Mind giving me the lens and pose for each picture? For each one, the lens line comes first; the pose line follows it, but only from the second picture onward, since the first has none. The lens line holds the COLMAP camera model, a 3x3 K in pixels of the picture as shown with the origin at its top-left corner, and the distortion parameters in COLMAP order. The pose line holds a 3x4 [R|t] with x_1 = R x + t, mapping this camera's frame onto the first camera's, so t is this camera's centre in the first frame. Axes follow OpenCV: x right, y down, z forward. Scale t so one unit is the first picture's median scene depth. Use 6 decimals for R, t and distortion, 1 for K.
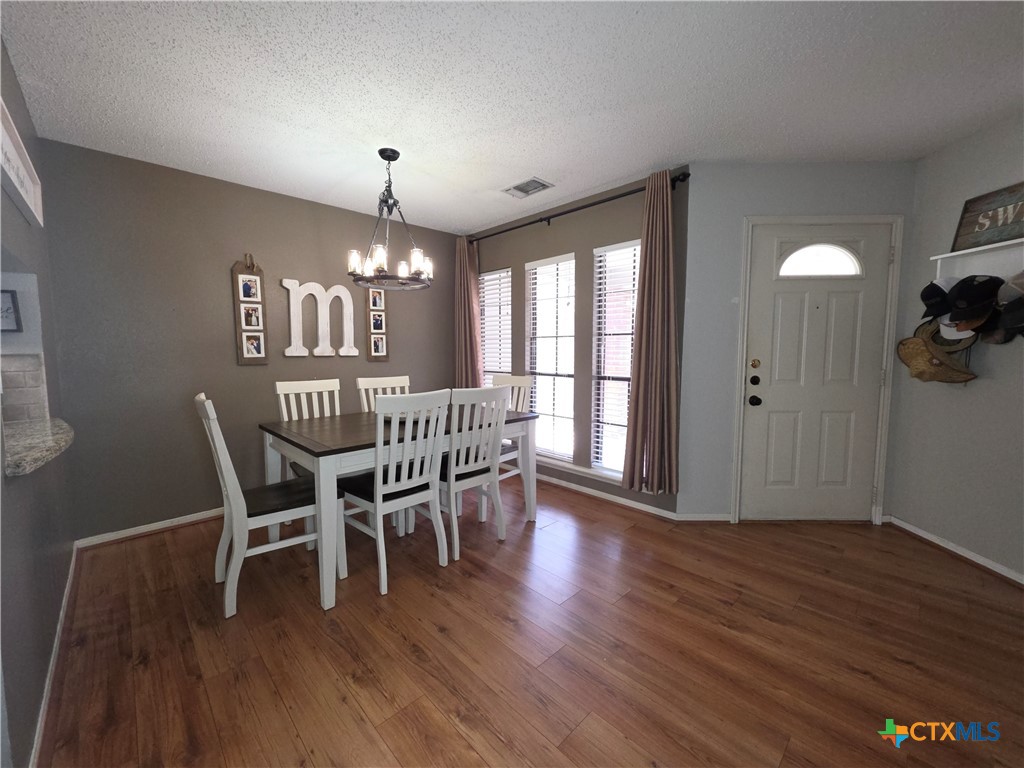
lens RADIAL K [[412.7, 0, 512.9], [0, 412.7, 386.0], [0, 0, 1]] dist [0.002625, 0.000198]
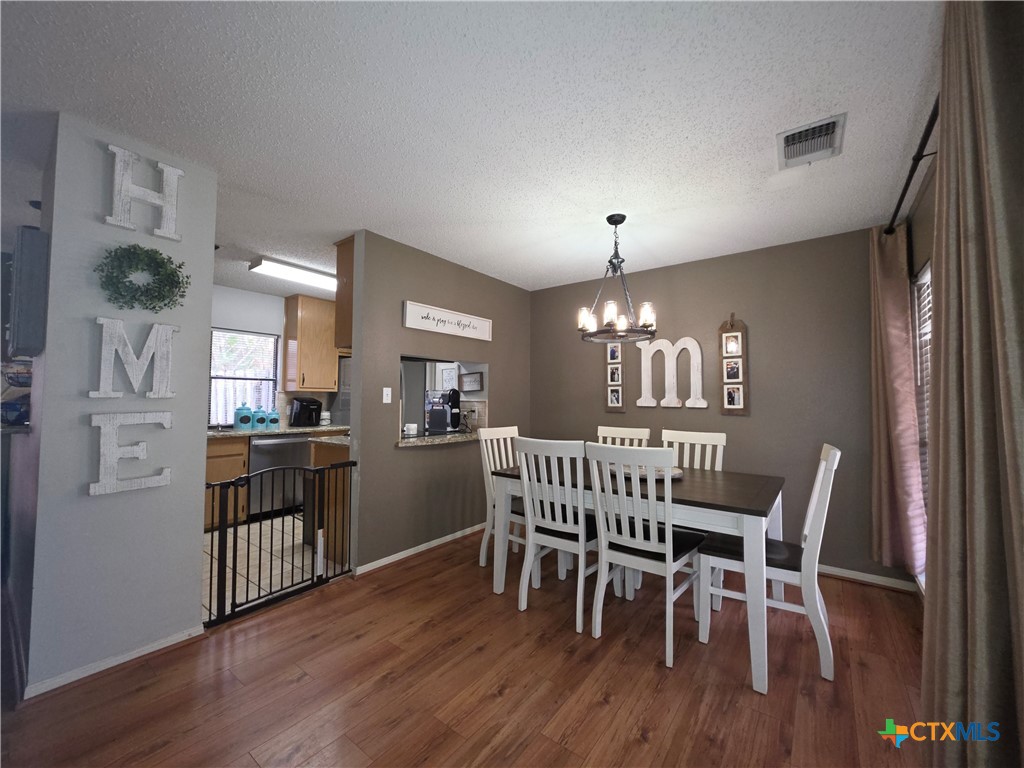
lens RADIAL K [[412.7, 0, 507.5], [0, 412.7, 383.9], [0, 0, 1]] dist [0.002625, 0.000198]
pose [[0.143347, -0.034193, -0.989082, 0.585567], [-0.097304, 0.994074, -0.048467, -0.046161], [0.984877, 0.103189, 0.139171, 0.508369]]
